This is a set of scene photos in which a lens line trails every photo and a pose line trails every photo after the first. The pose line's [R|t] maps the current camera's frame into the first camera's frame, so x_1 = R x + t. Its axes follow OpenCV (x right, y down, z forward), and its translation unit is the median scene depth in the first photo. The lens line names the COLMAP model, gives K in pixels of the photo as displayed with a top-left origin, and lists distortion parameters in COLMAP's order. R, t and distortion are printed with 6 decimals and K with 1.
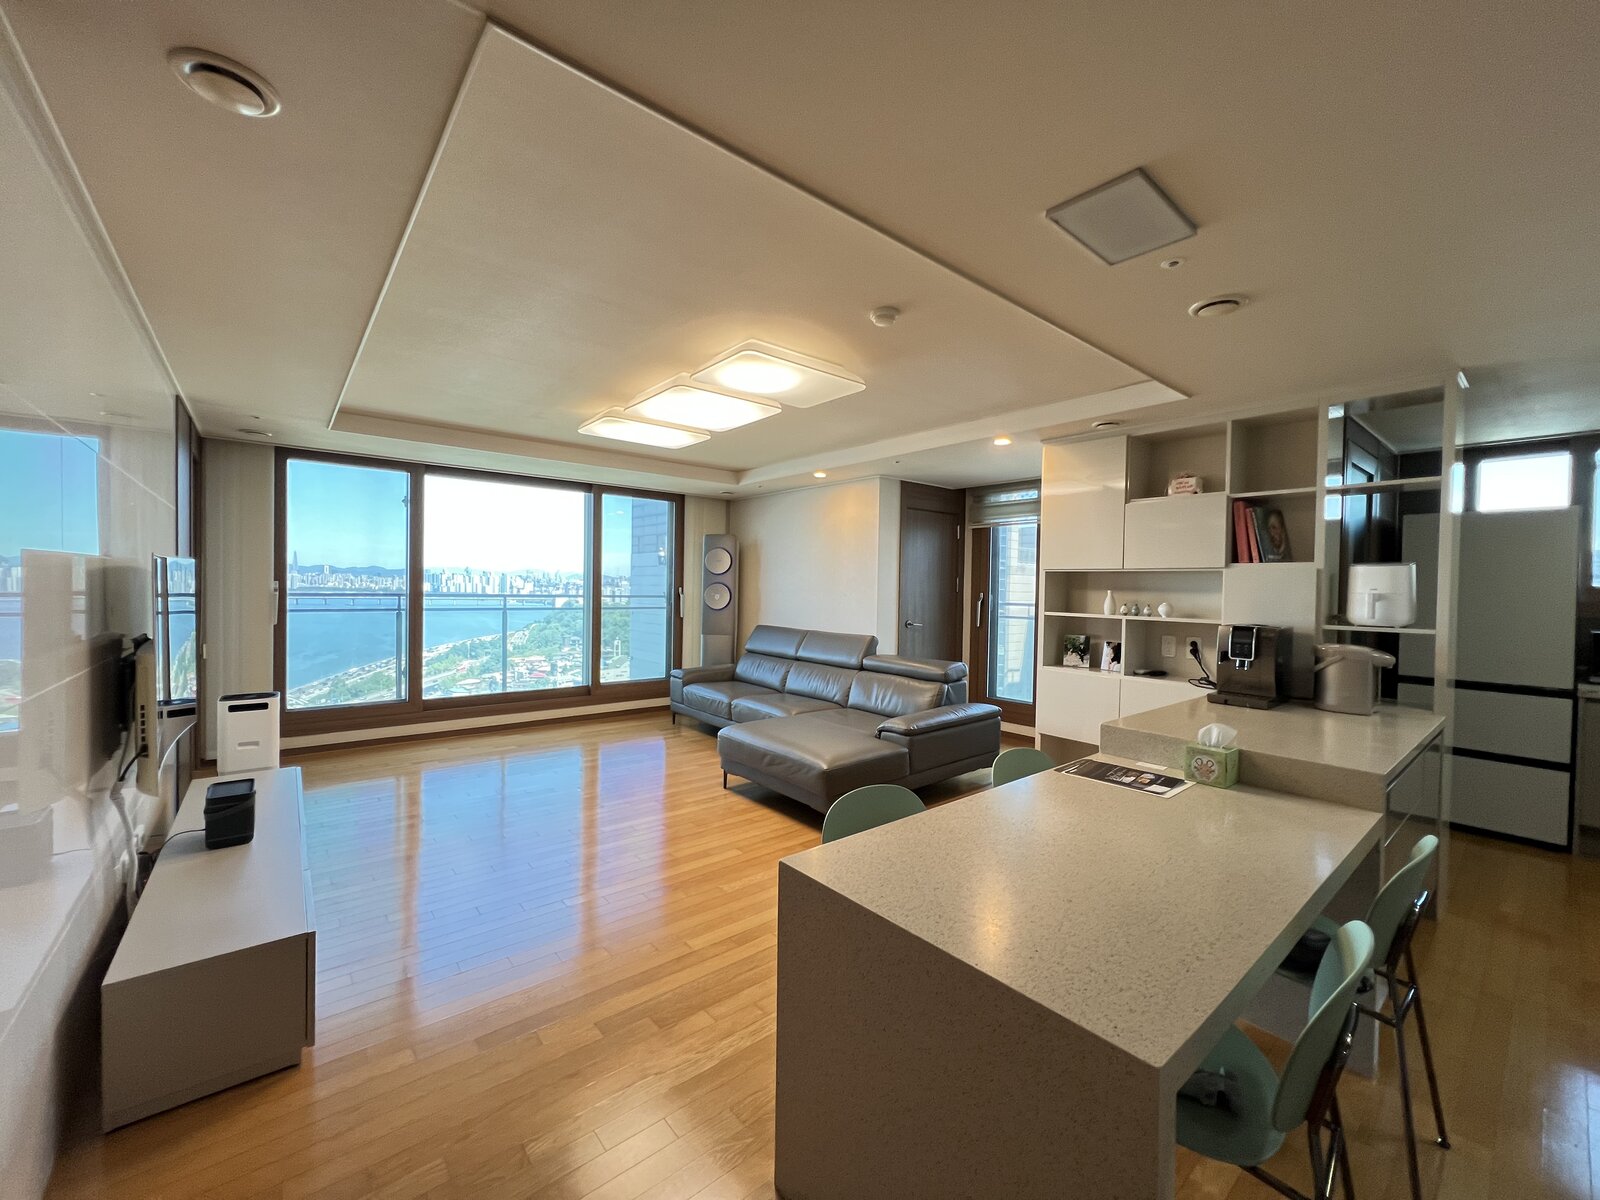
lens RADIAL K [[634.4, 0, 797.9], [0, 634.4, 596.8], [0, 0, 1]] dist [0.000162, -0.000077]
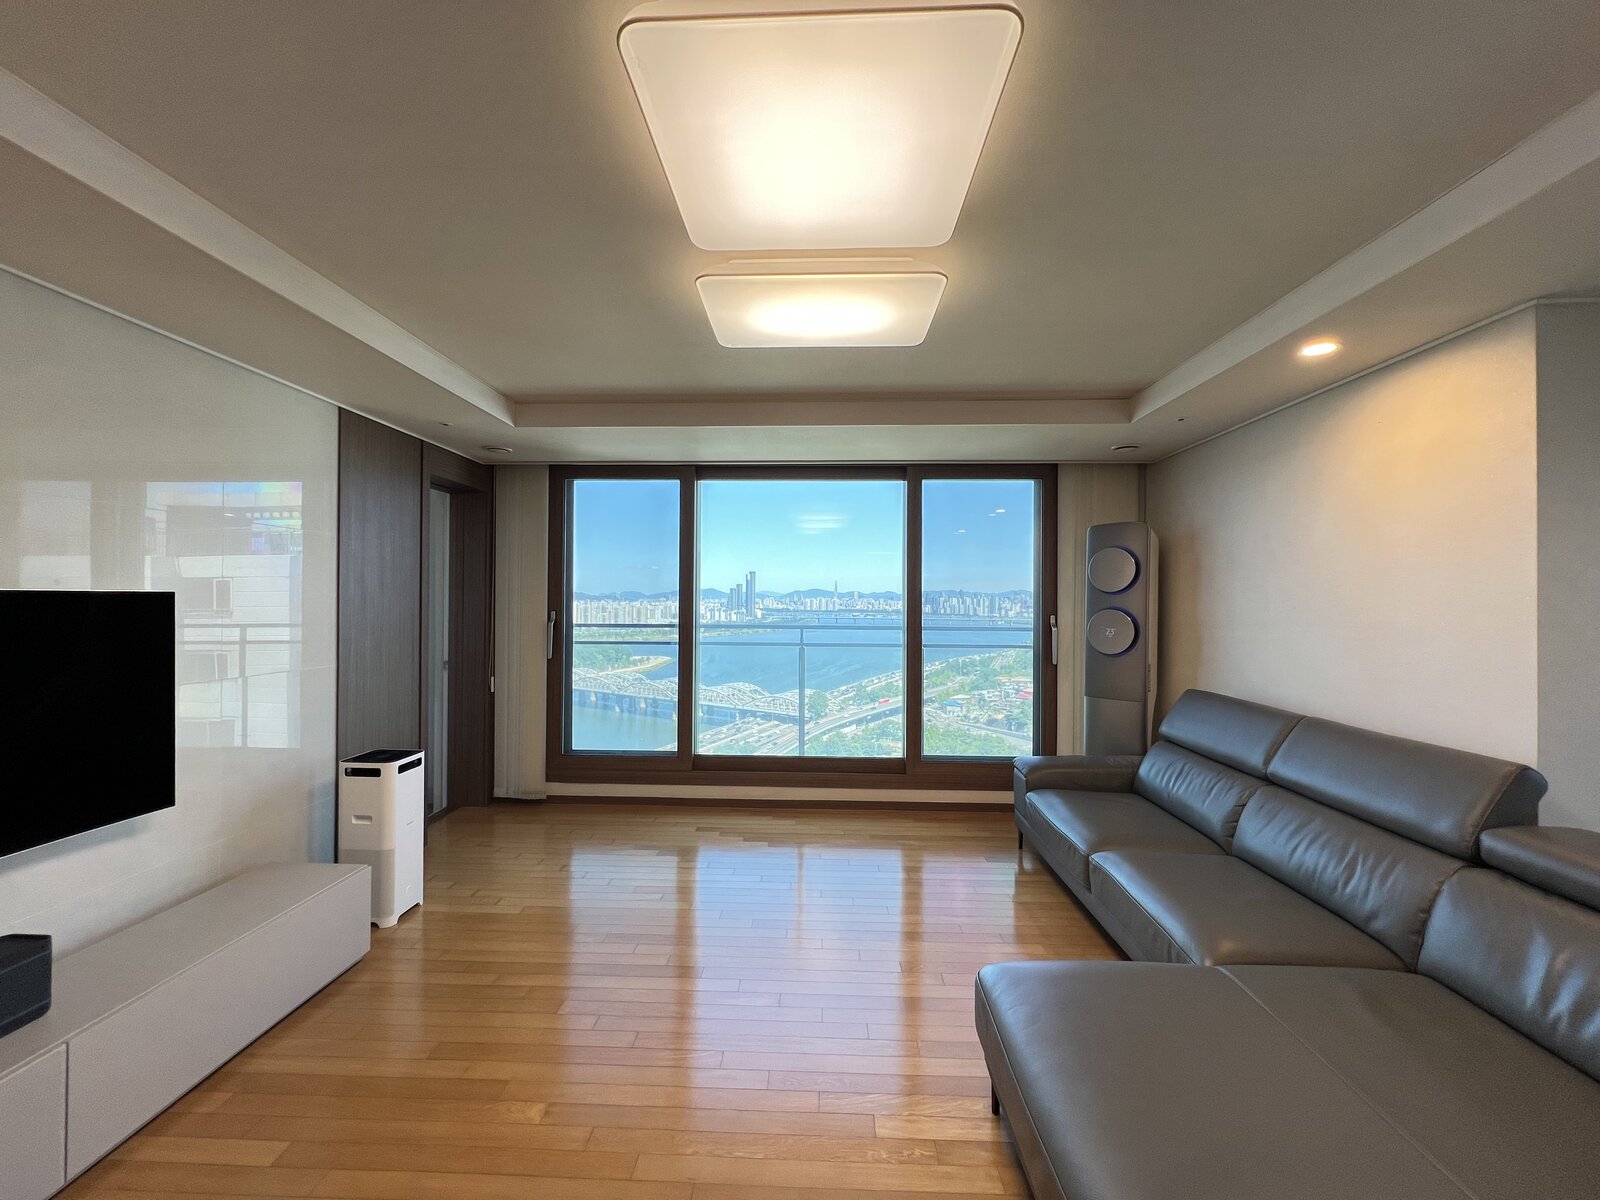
lens RADIAL K [[635.9, 0, 800.0], [0, 635.9, 600.0], [0, 0, 1]] dist [0.000768, 0.000252]
pose [[0.744944, -0.015618, -0.666944, 0.052741], [-0.003153, 0.999632, -0.026930, -0.014223], [0.667119, 0.022164, 0.744621, 0.438250]]
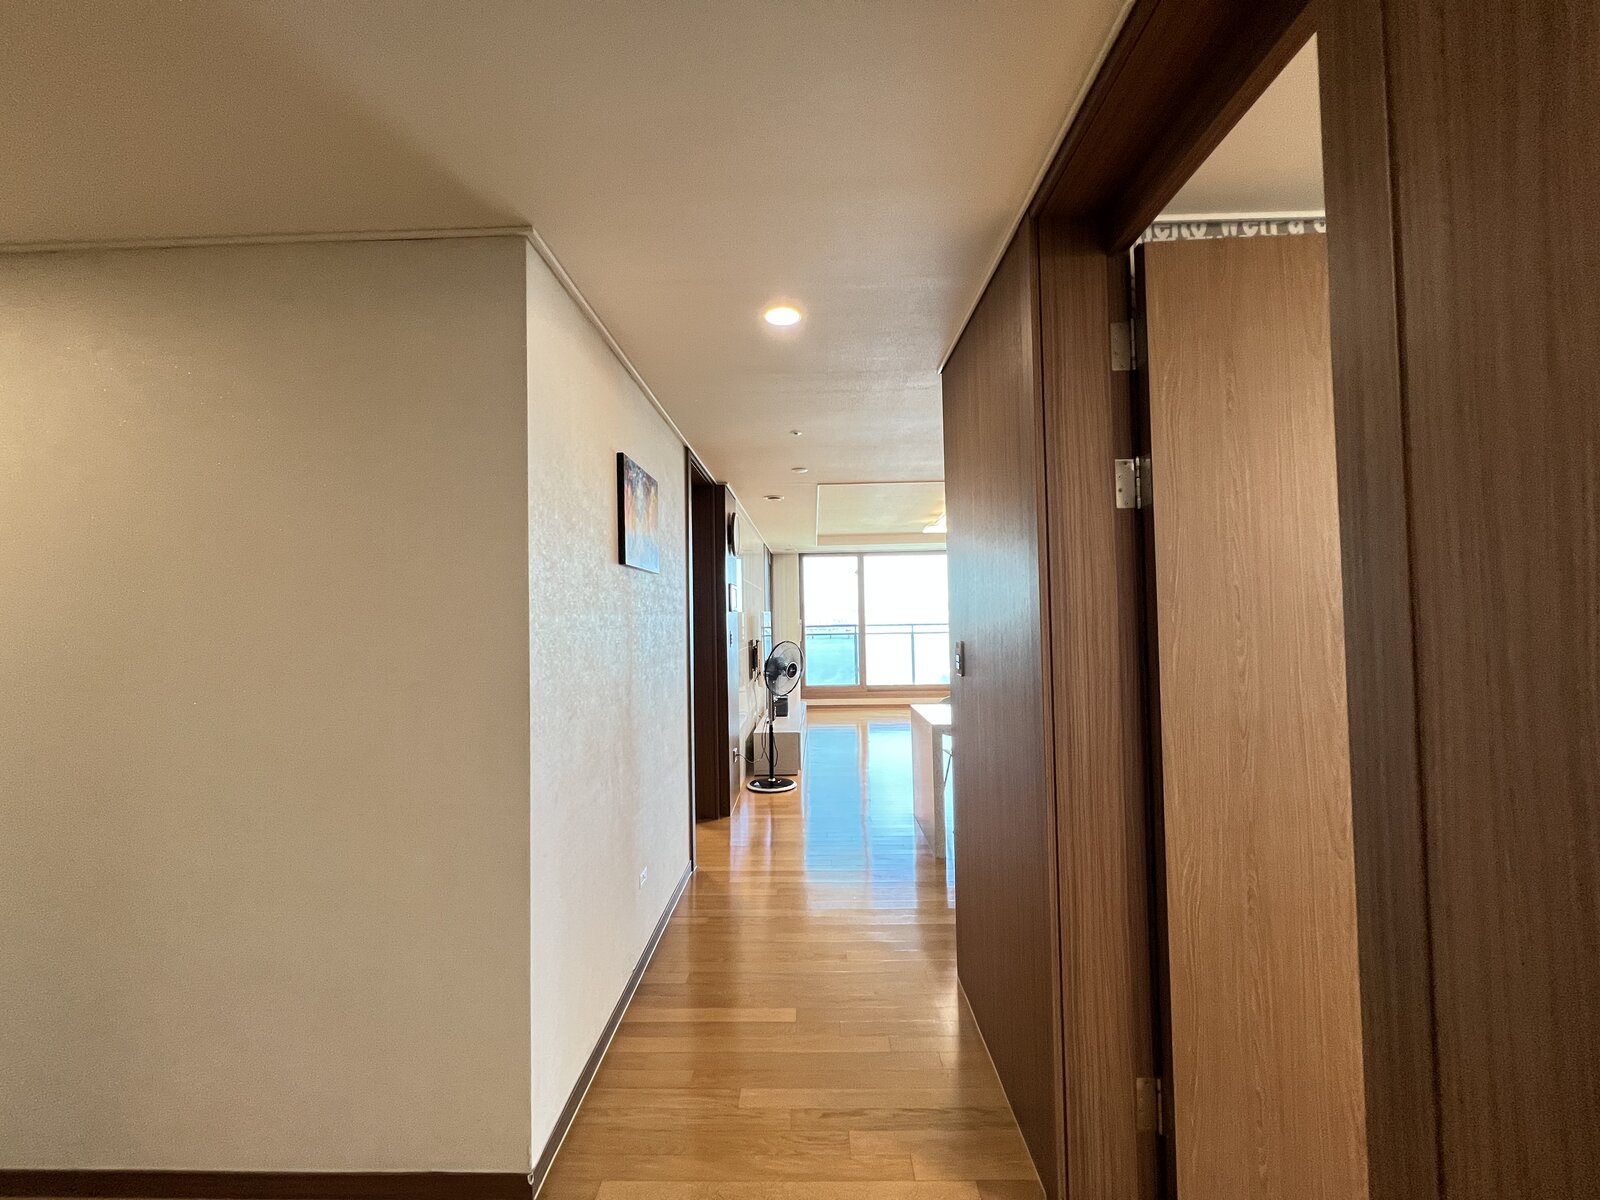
lens RADIAL K [[634.4, 0, 797.9], [0, 634.4, 596.8], [0, 0, 1]] dist [0.000162, -0.000077]
pose [[0.752636, -0.050863, -0.656469, 0.381070], [0.021285, 0.998370, -0.052949, 0.007178], [0.658093, 0.025878, 0.752492, -0.398180]]
